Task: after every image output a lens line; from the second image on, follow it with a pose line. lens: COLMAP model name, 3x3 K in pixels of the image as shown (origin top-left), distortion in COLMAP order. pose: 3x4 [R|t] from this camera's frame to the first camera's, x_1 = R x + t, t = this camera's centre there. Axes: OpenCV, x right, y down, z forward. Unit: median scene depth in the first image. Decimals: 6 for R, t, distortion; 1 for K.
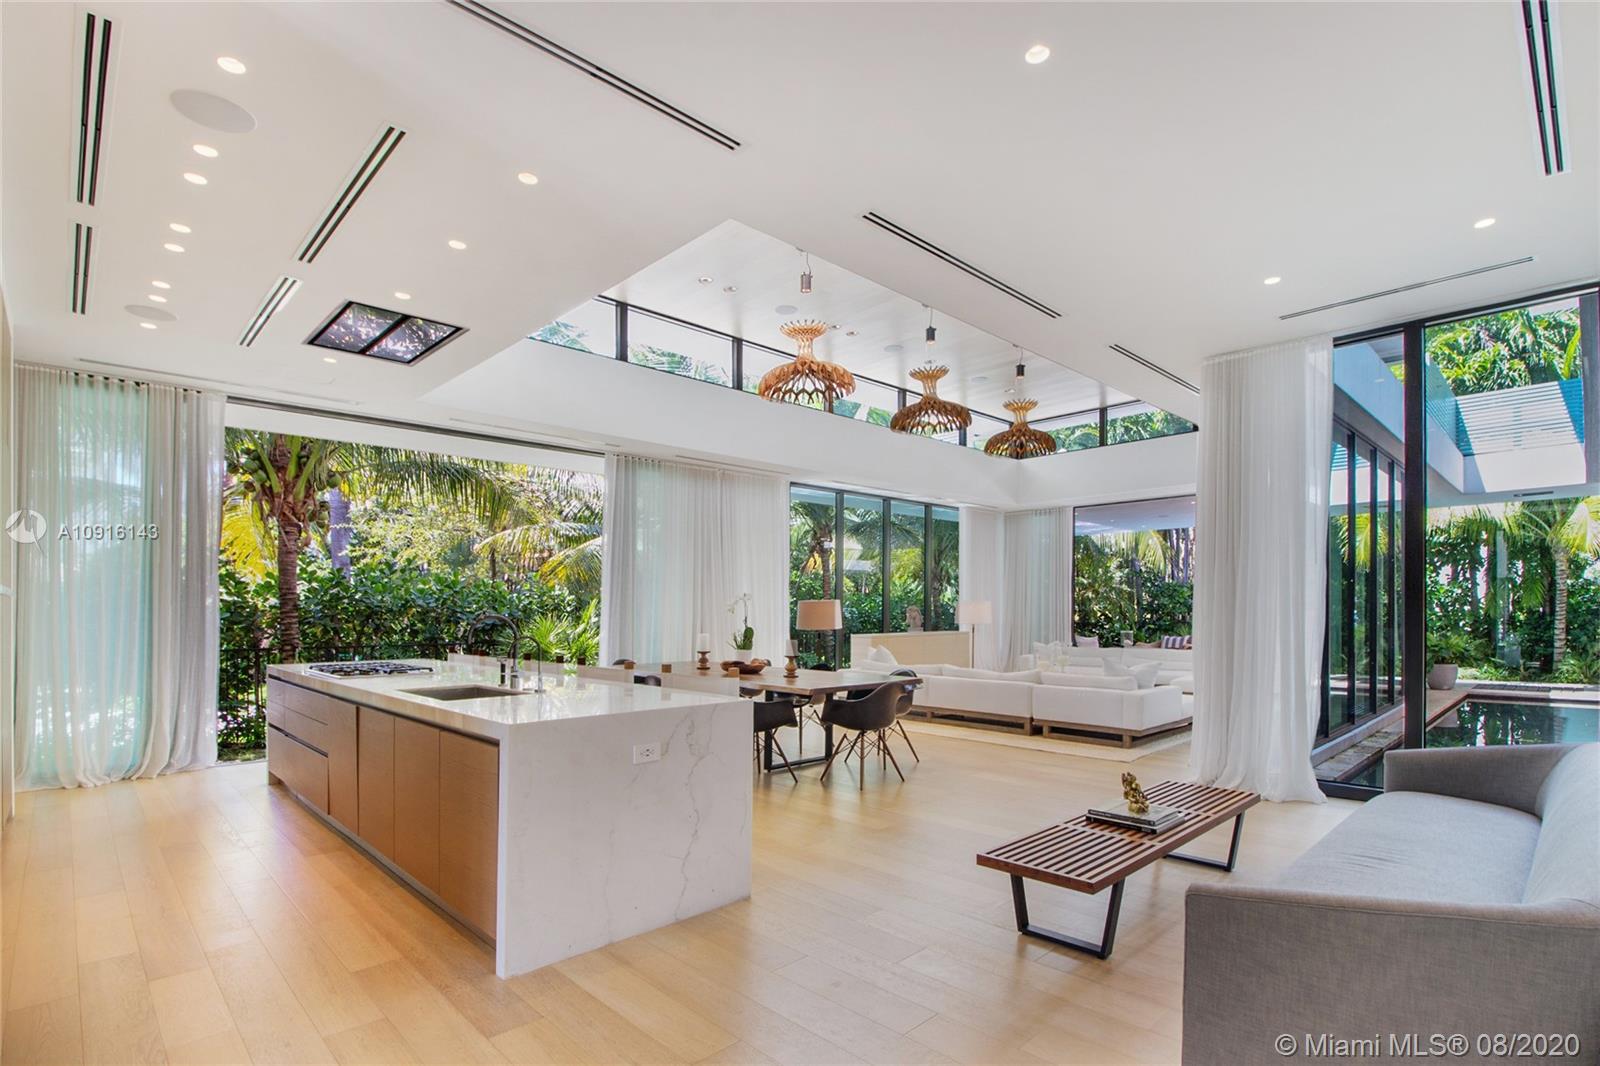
lens RADIAL K [[770.7, 0, 833.9], [0, 770.7, 610.0], [0, 0, 1]] dist [-0.008012, -0.001134]
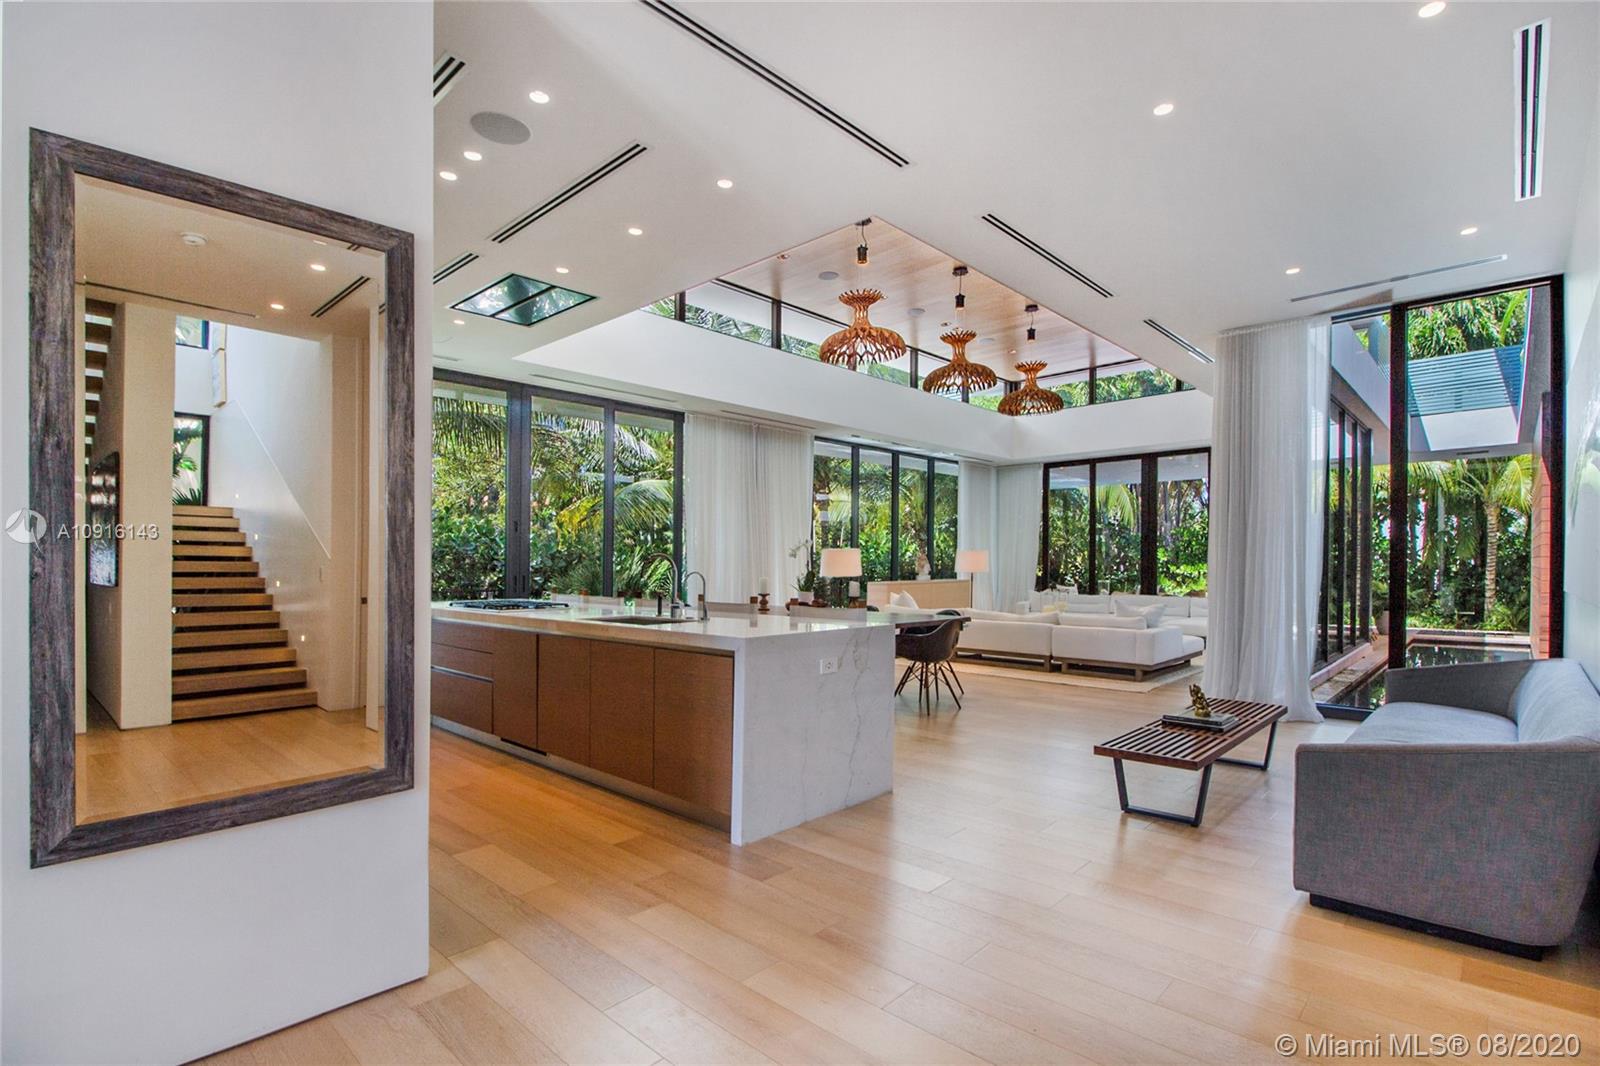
lens RADIAL K [[770.7, 0, 857.2], [0, 770.7, 565.4], [0, 0, 1]] dist [-0.008012, -0.001134]
pose [[0.997601, -0.001441, 0.069206, -0.112278], [0.001184, 0.999992, 0.003758, 0.009688], [-0.069211, -0.003667, 0.997595, -0.081359]]
